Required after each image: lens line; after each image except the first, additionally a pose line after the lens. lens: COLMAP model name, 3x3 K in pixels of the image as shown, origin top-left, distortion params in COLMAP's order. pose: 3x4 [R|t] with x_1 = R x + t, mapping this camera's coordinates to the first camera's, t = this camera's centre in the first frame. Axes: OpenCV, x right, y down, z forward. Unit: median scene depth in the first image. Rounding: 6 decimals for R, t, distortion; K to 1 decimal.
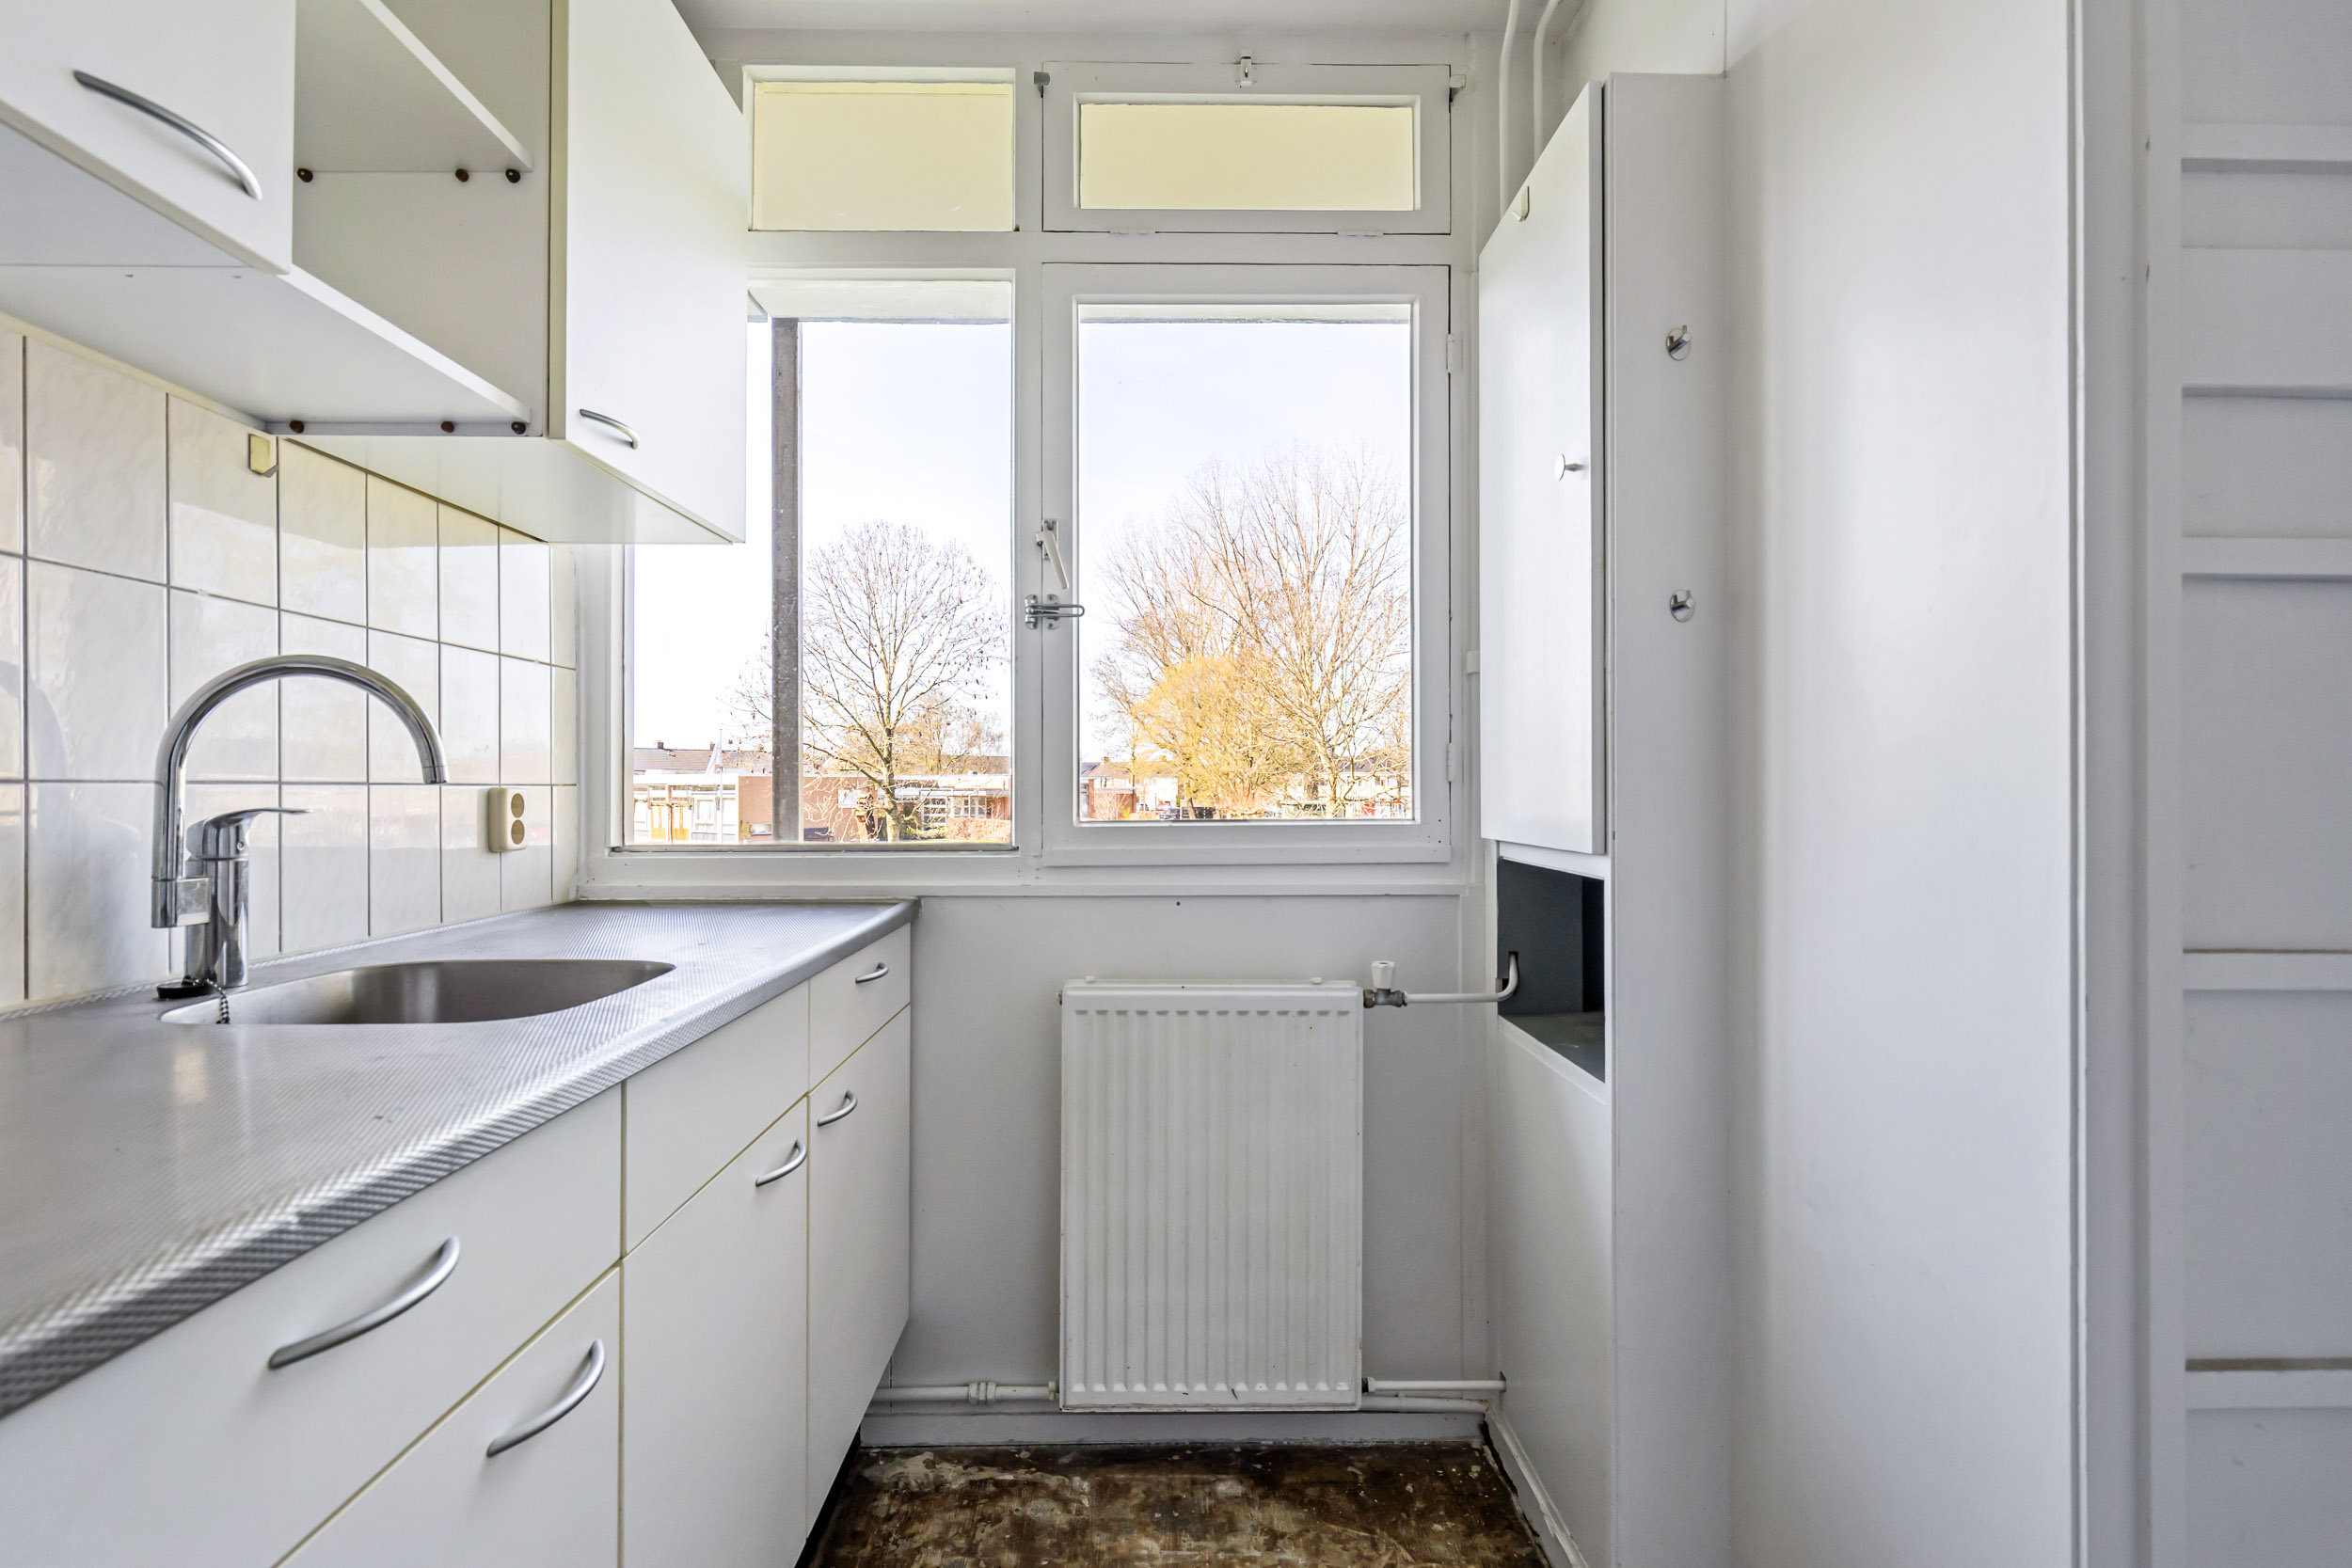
lens RADIAL K [[1167.1, 0, 1173.3], [0, 1167.1, 778.9], [0, 0, 1]] dist [-0.001661, 0.000535]
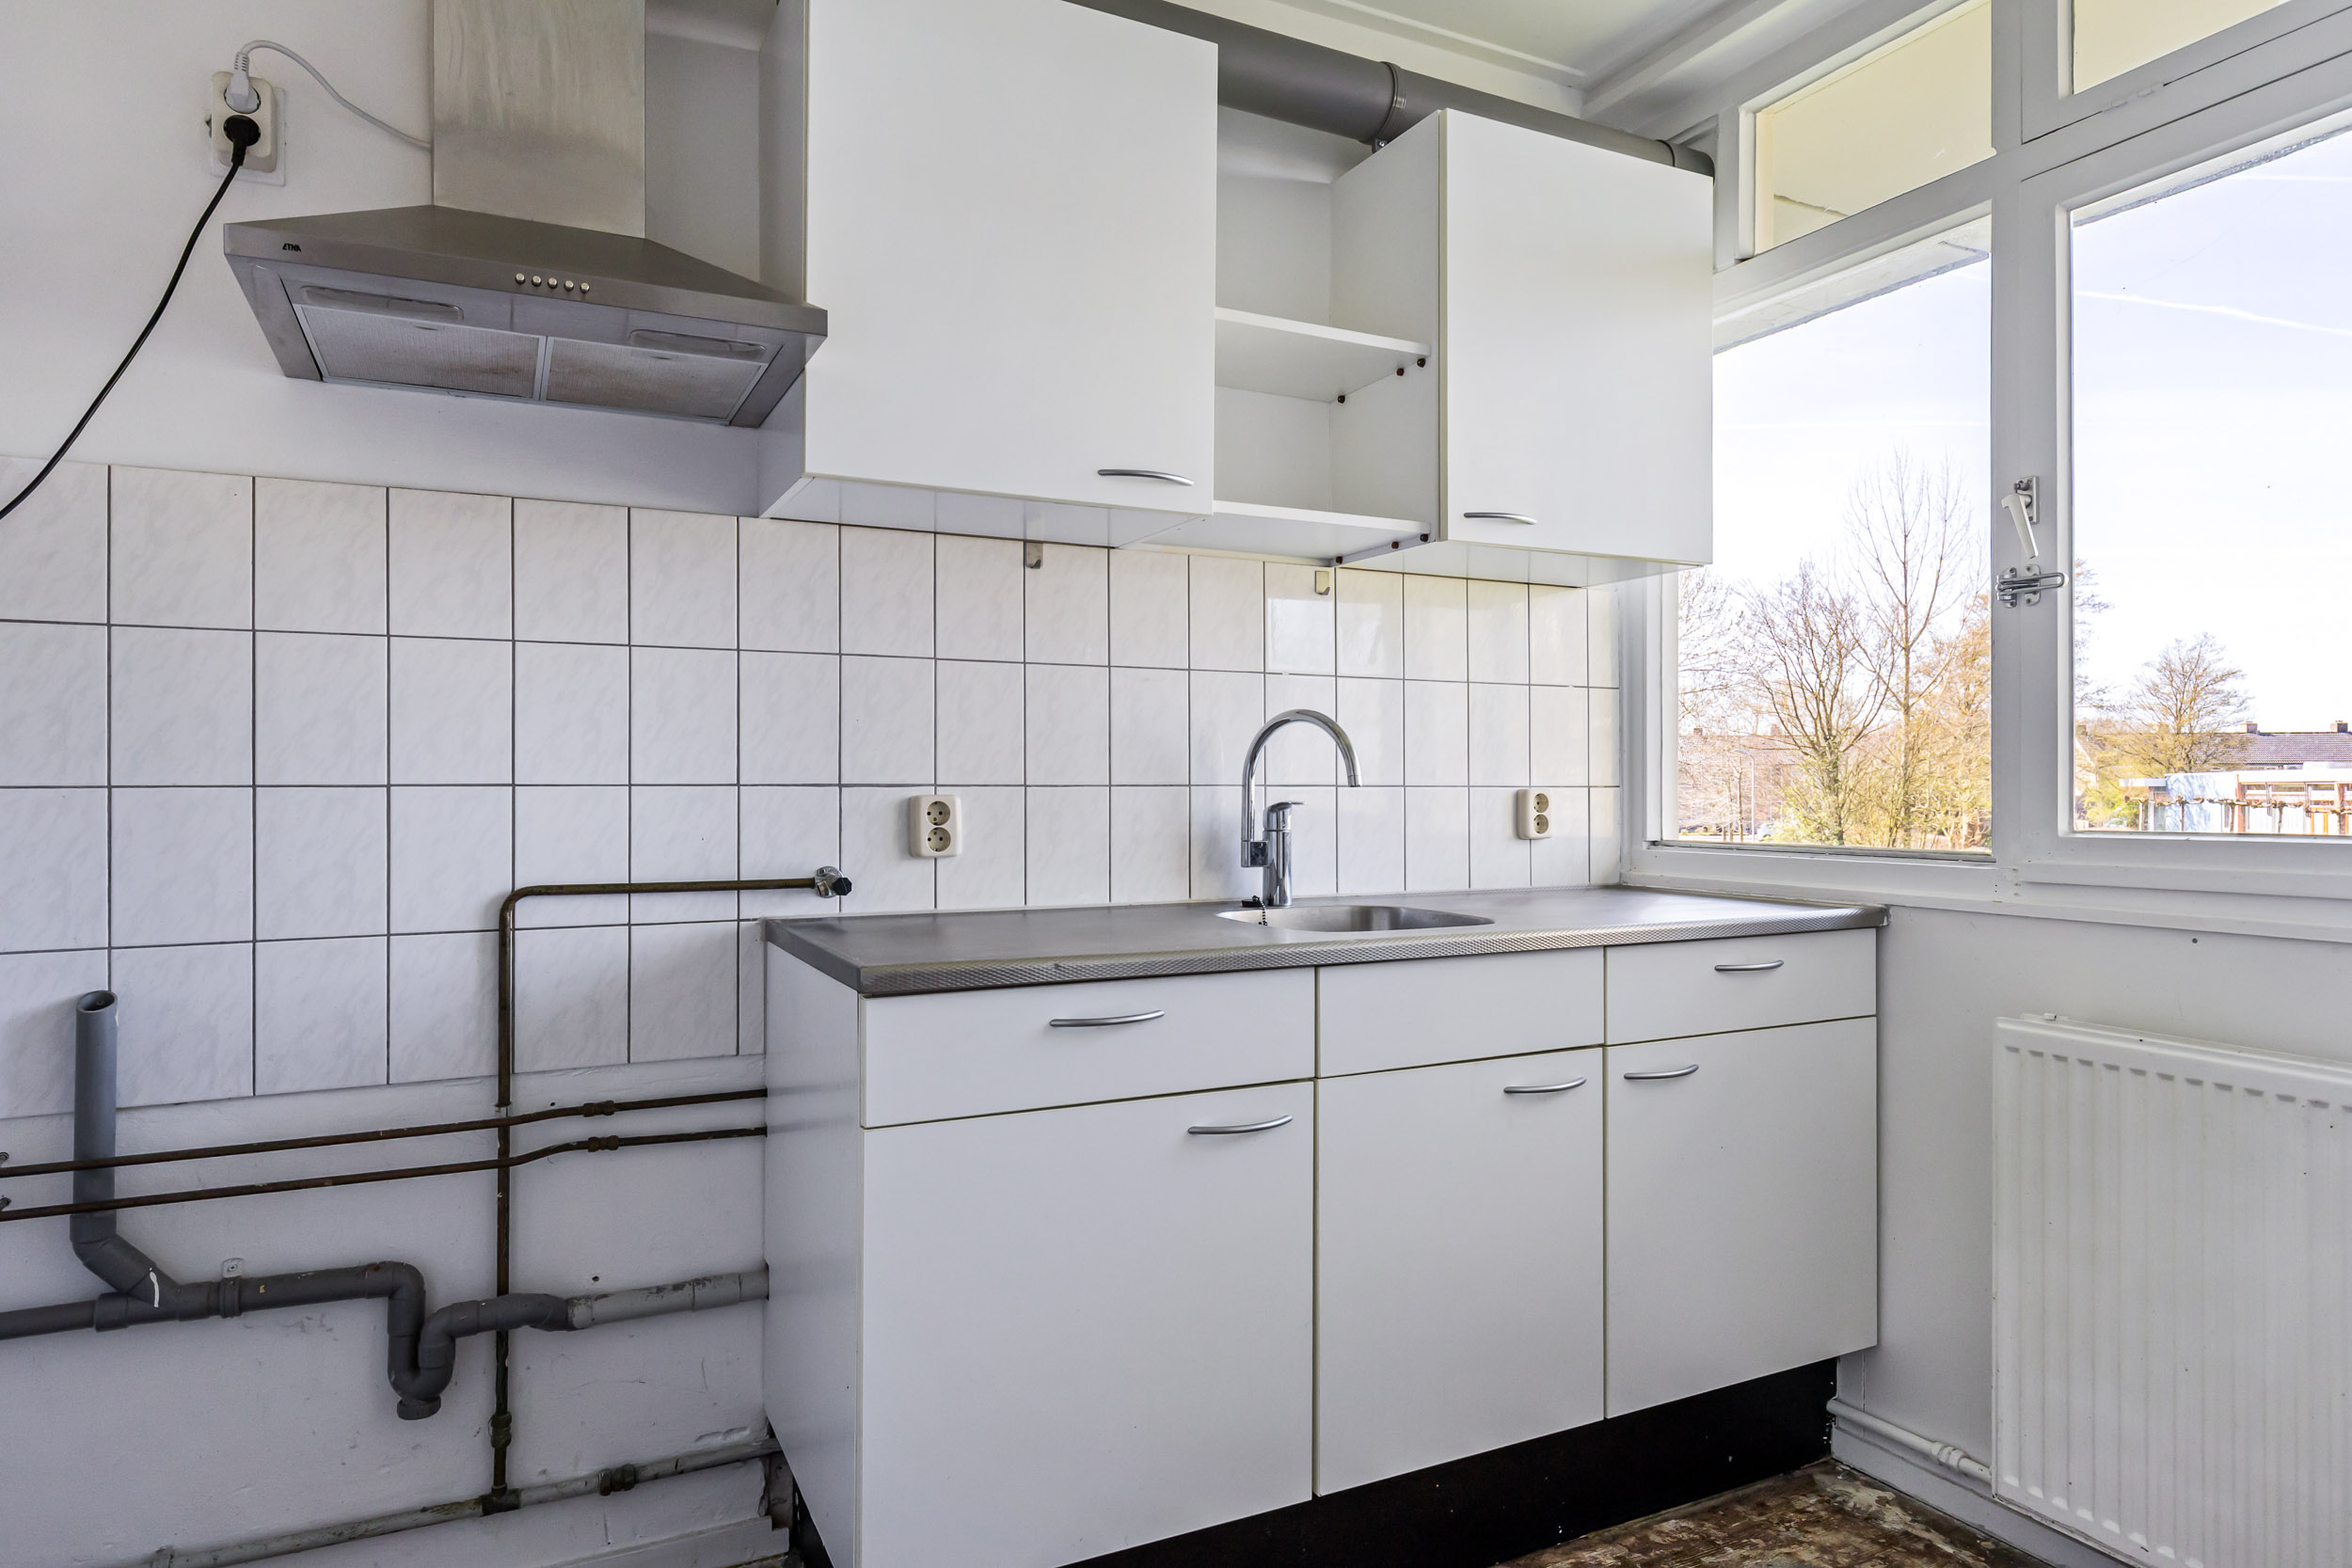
lens RADIAL K [[1380.4, 0, 1169.3], [0, 1380.4, 775.4], [0, 0, 1]] dist [0.003339, 0.000150]
pose [[0.430285, -0.006129, -0.902672, 0.587248], [0.005783, 0.999975, -0.004033, -0.003254], [0.902675, -0.003485, 0.430309, -0.008978]]
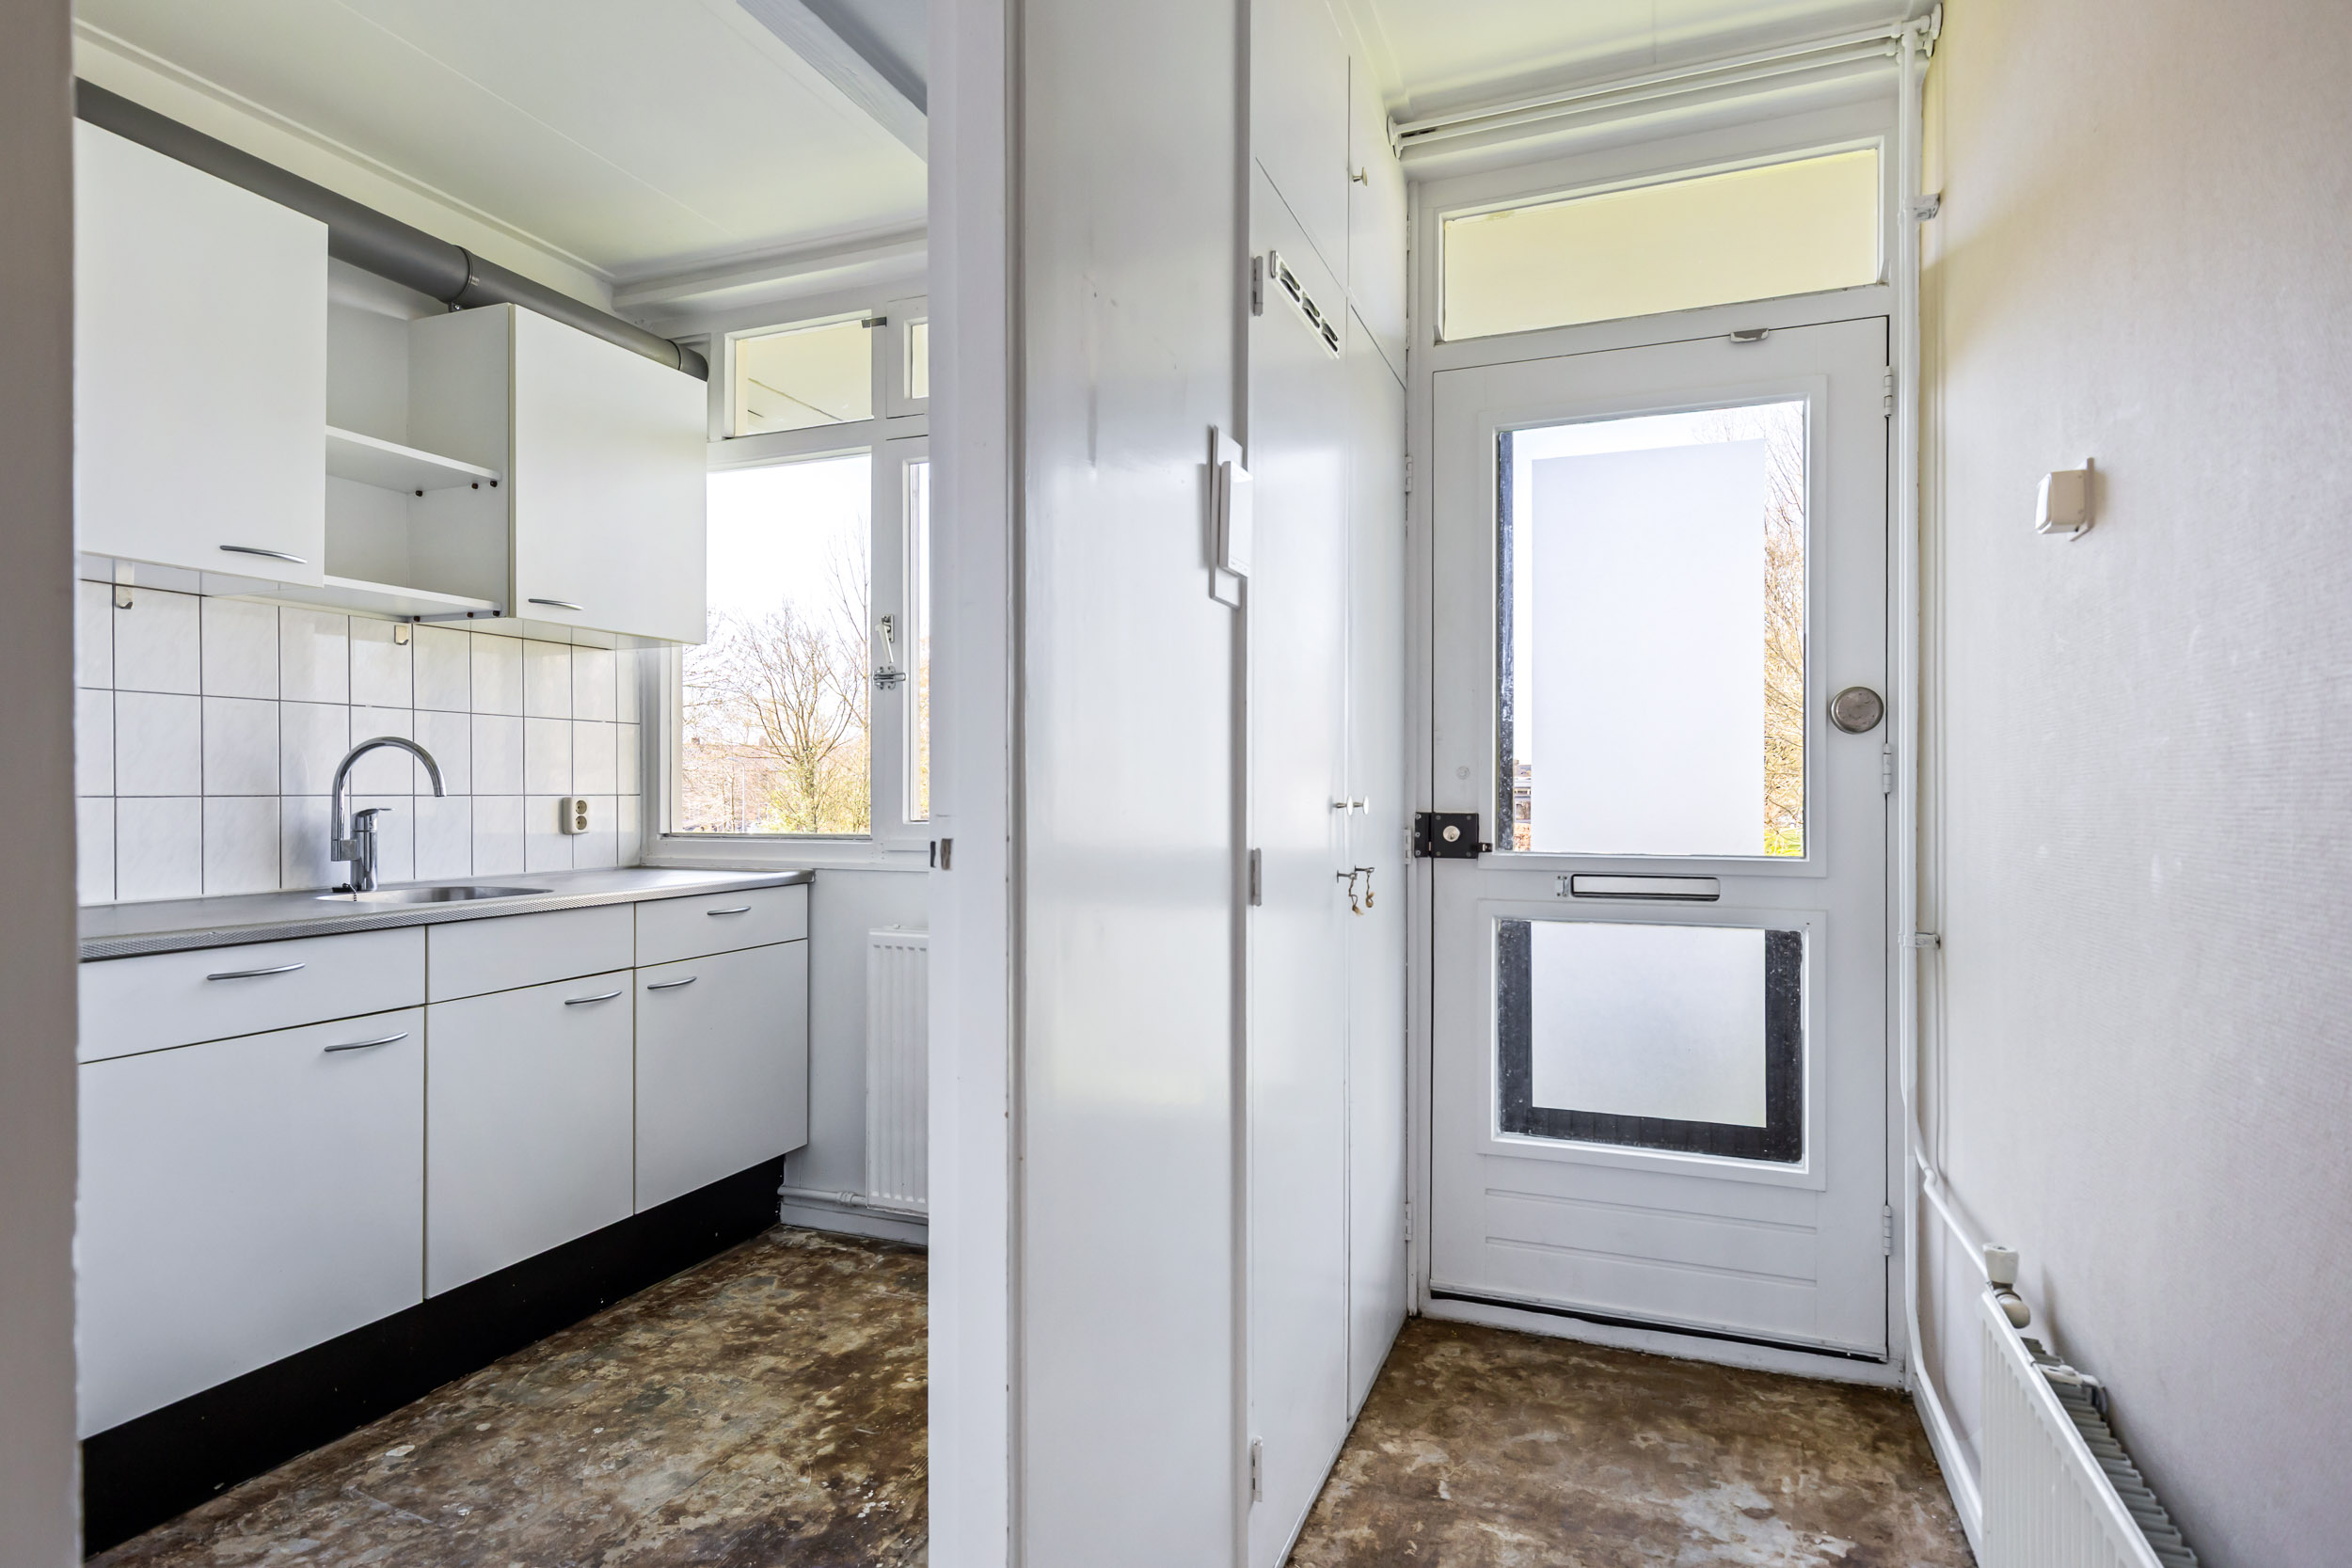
lens RADIAL K [[1265.3, 0, 1176.6], [0, 1265.3, 790.9], [0, 0, 1]] dist [0.001860, -0.000912]
pose [[0.922206, 0.000767, -0.386698, 0.921171], [0.002398, 0.999967, 0.007701, -0.012878], [0.386691, -0.008029, 0.922174, -0.362482]]
